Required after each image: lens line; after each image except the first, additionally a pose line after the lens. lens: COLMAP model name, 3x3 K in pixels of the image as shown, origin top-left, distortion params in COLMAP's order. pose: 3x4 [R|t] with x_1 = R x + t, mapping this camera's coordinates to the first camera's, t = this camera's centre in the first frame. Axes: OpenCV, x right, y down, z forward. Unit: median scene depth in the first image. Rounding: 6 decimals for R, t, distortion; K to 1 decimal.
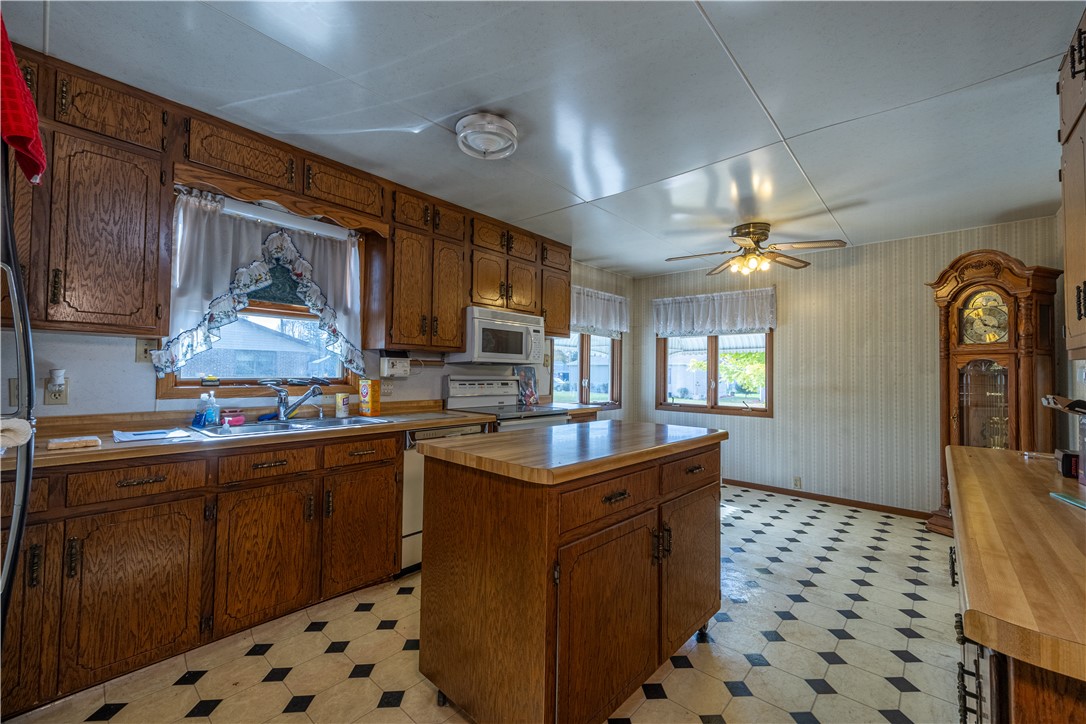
lens RADIAL K [[433.3, 0, 543.0], [0, 433.3, 362.0], [0, 0, 1]] dist [0.001336, 0.000210]
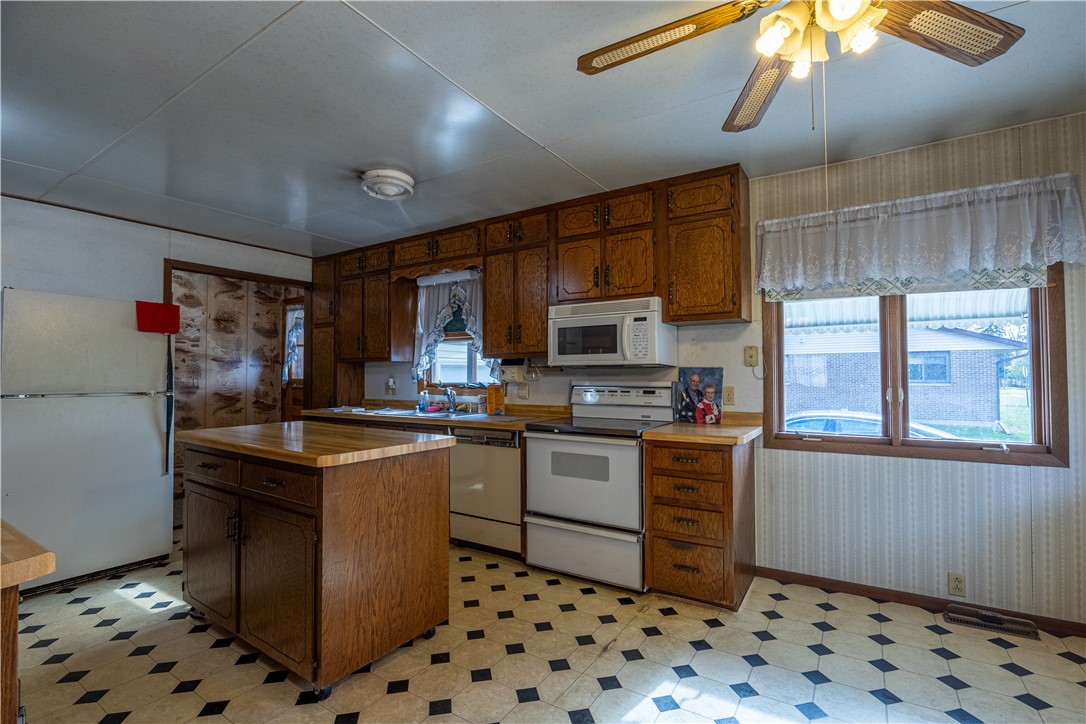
lens RADIAL K [[486.8, 0, 547.2], [0, 486.8, 362.2], [0, 0, 1]] dist [-0.017513, 0.000330]
pose [[0.168330, -0.039548, -0.984937, 0.678551], [0.031498, 0.998900, -0.034725, 0.020861], [0.985227, -0.025178, 0.169390, 0.639678]]
